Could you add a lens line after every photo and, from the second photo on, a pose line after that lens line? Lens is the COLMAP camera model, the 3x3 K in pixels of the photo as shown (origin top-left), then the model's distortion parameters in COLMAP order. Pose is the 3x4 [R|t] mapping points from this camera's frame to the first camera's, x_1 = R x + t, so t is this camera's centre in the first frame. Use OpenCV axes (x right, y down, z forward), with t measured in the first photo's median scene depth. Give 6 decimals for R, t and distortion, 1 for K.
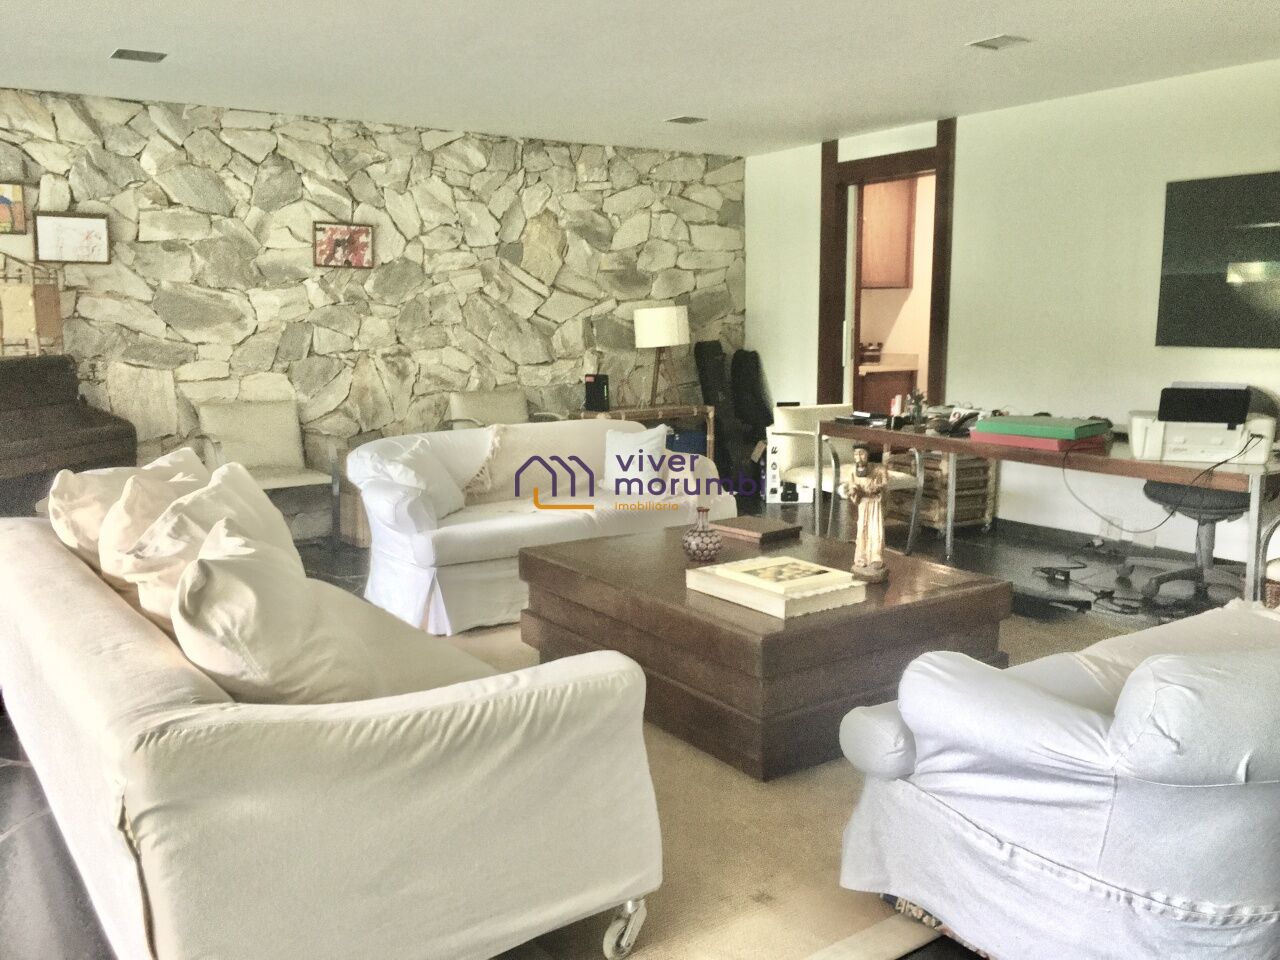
lens RADIAL K [[1089.2, 0, 640.0], [0, 1089.2, 480.0], [0, 0, 1]] dist [0.083521, -0.122723]
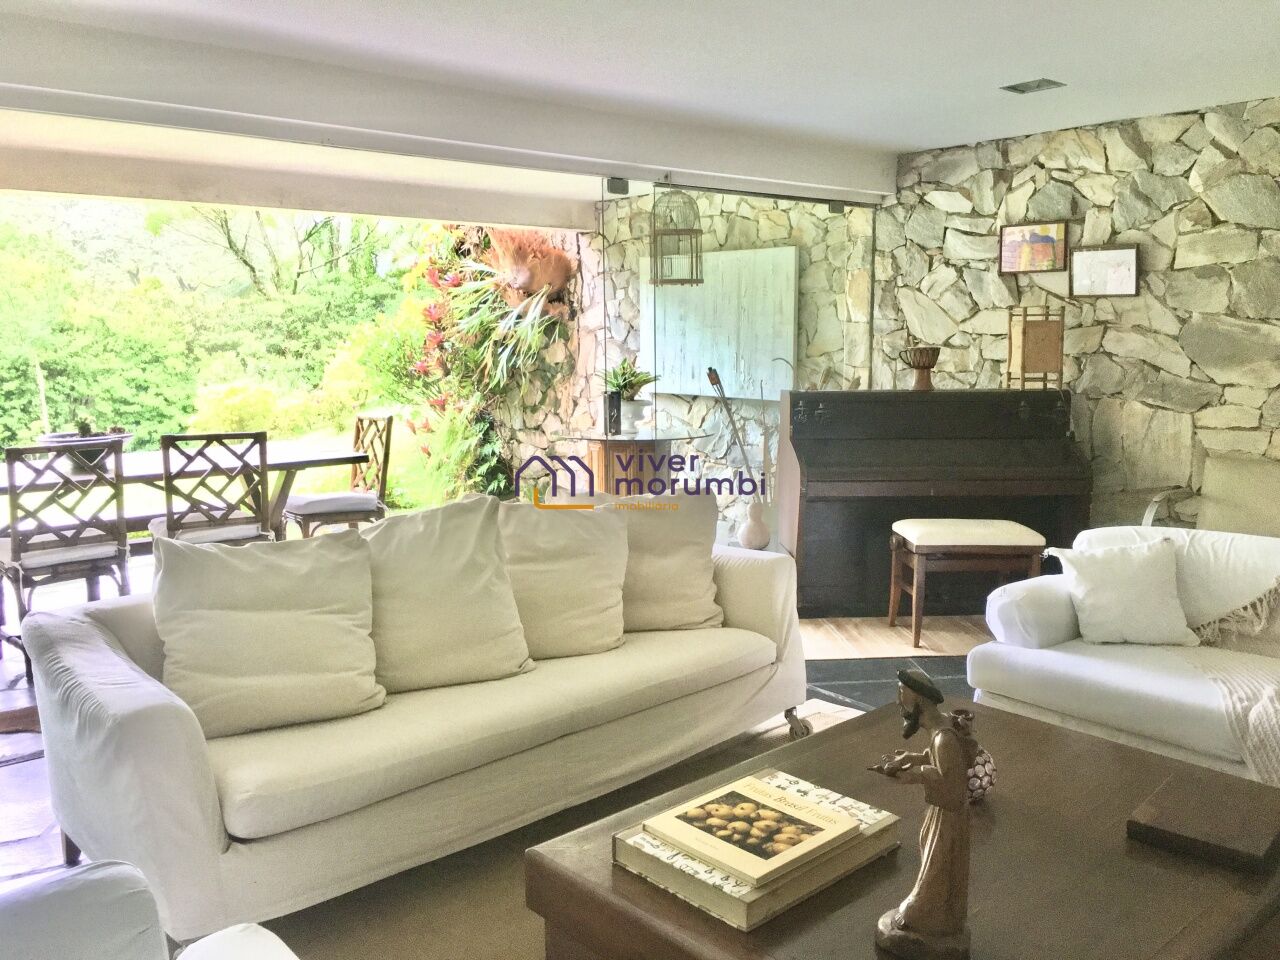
lens RADIAL K [[1089.2, 0, 640.0], [0, 1089.2, 480.0], [0, 0, 1]] dist [0.083521, -0.122723]
pose [[0.131595, 0.135409, -0.982012, 0.397083], [-0.149730, 0.981976, 0.115339, -0.087273], [0.979930, 0.131859, 0.149498, 0.467364]]
